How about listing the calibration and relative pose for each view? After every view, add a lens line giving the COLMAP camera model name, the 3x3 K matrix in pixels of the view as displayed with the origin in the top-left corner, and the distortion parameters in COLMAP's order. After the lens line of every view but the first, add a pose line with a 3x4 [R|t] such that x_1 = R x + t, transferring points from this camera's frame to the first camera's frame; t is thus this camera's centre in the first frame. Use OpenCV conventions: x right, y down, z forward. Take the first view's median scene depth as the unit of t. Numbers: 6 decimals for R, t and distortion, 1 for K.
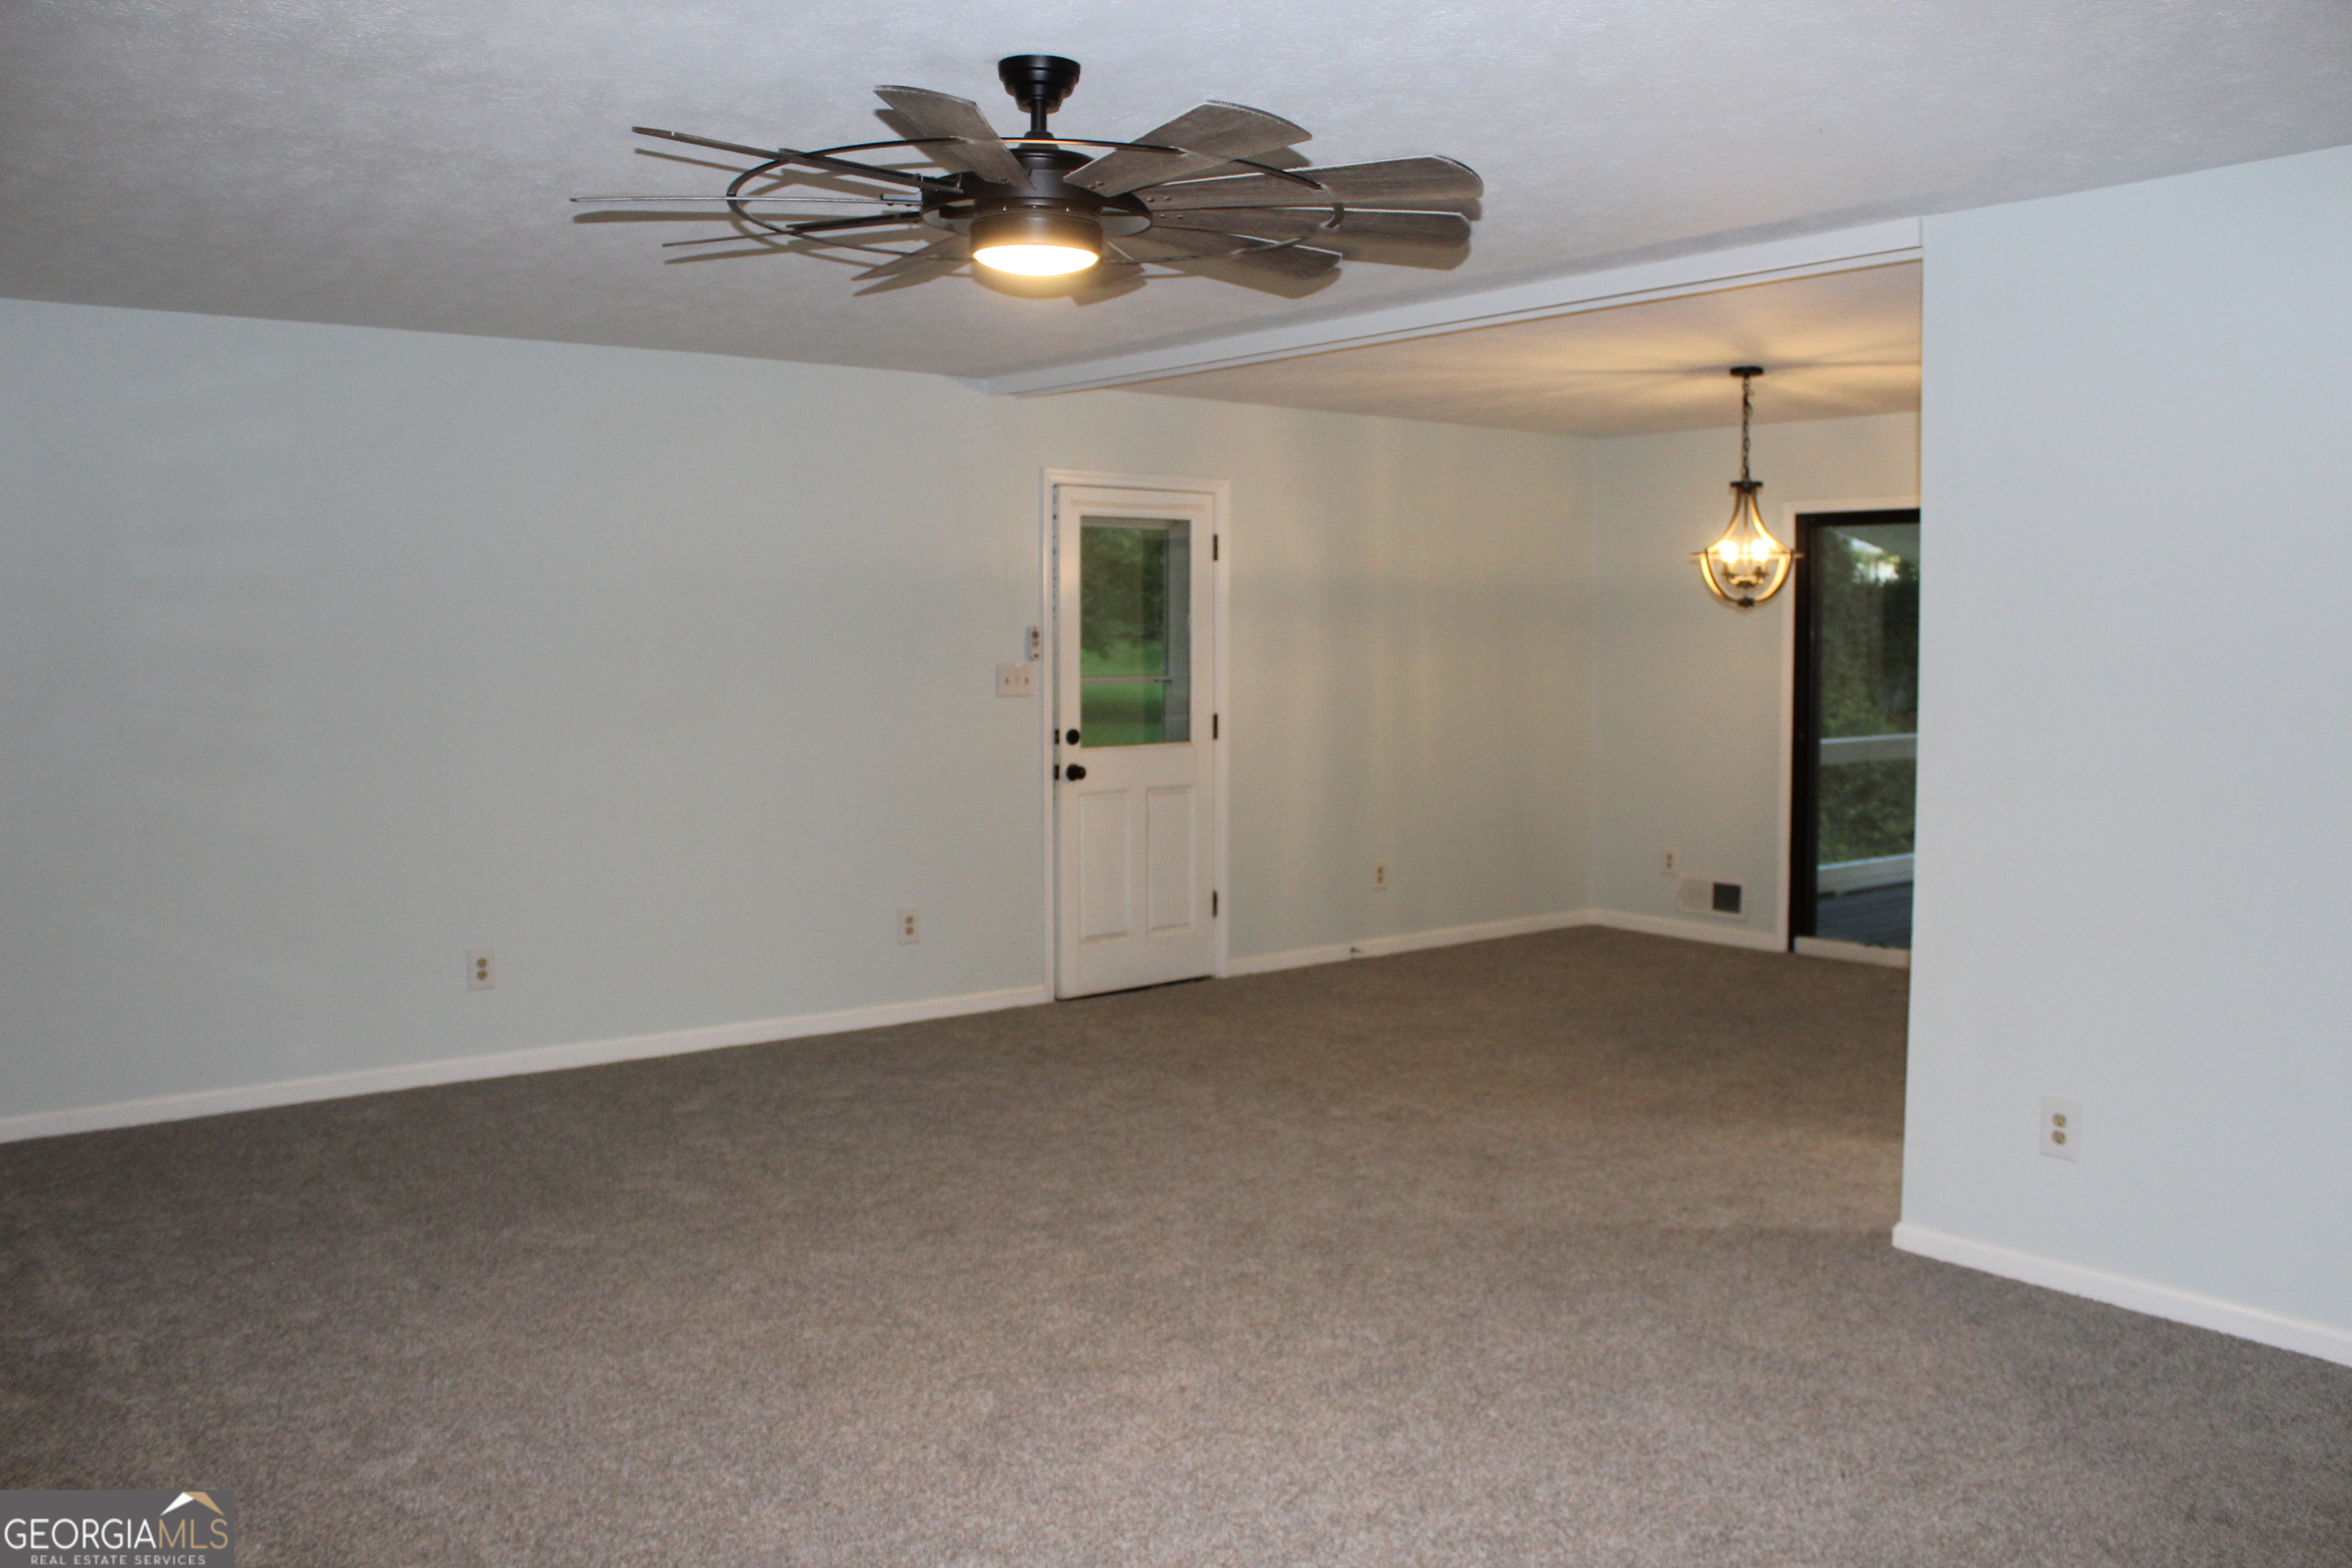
lens RADIAL K [[2037.4, 0, 1176.0], [0, 2037.4, 784.0], [0, 0, 1]] dist [-0.108036, 0.177989]
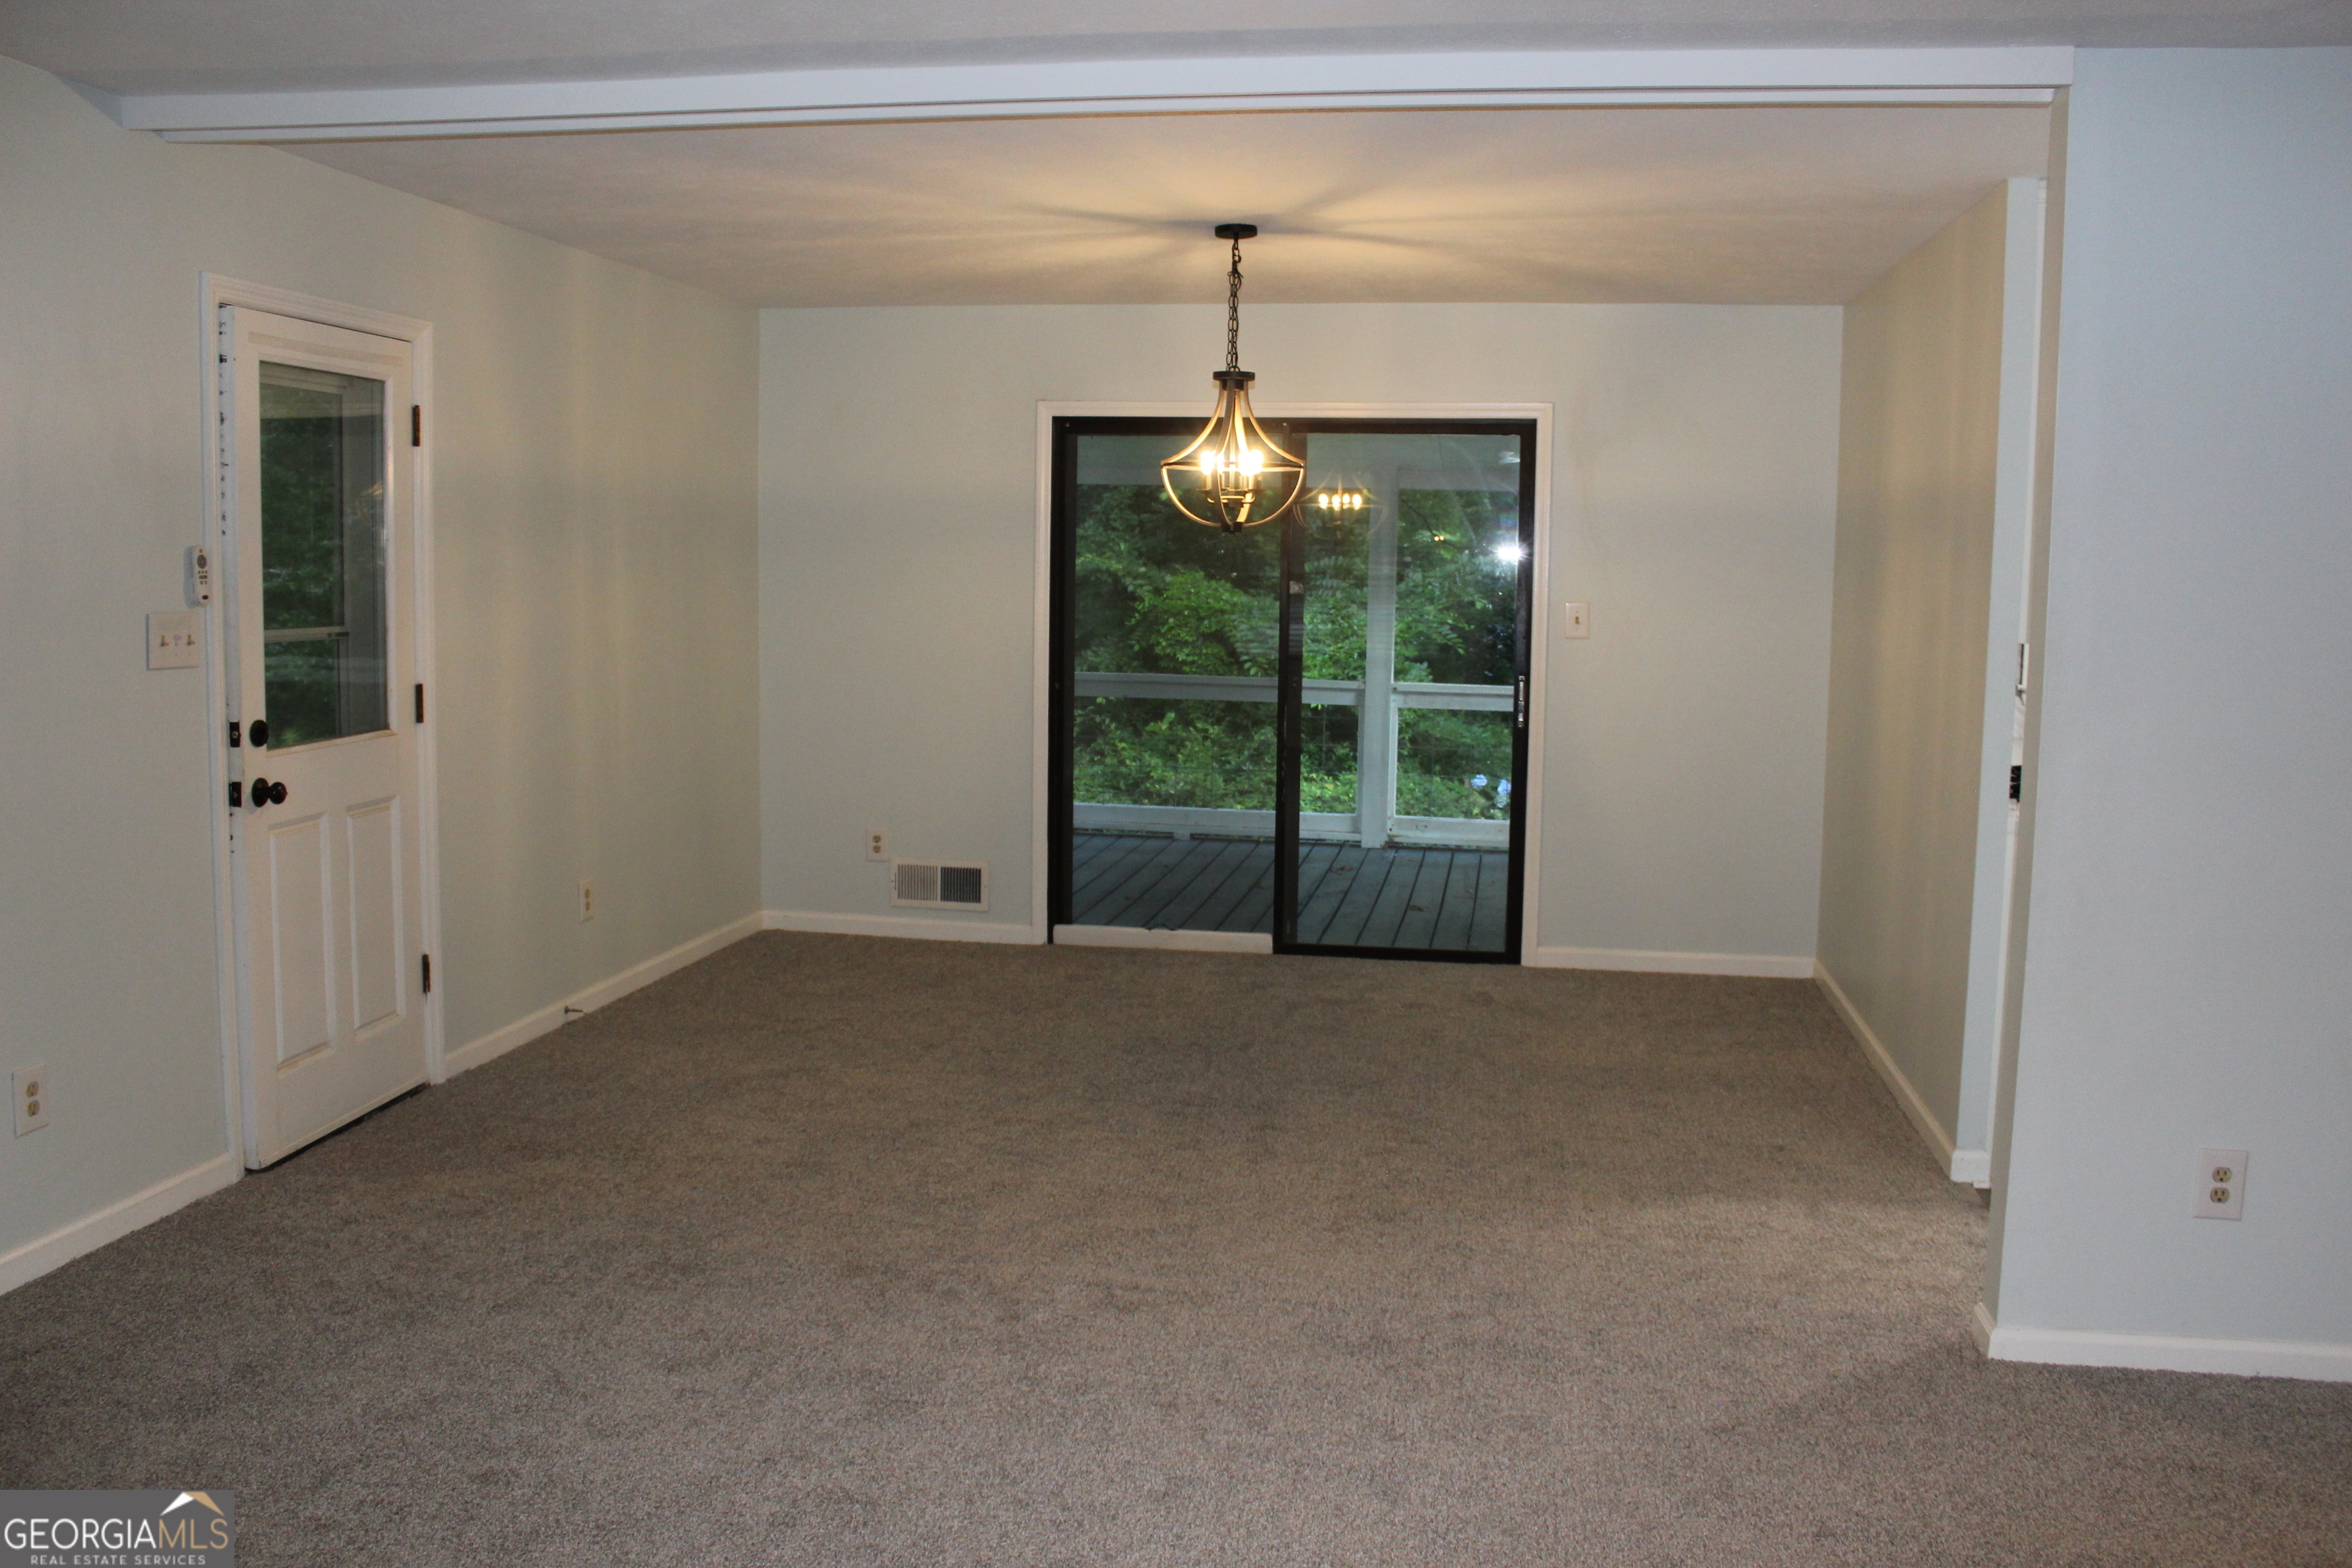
lens RADIAL K [[2037.4, 0, 1176.0], [0, 2037.4, 784.0], [0, 0, 1]] dist [-0.108036, 0.177989]
pose [[0.746219, -0.063014, 0.662711, -0.237382], [0.035199, 0.997852, 0.055248, -0.030912], [-0.664769, -0.017900, 0.746834, 0.376853]]
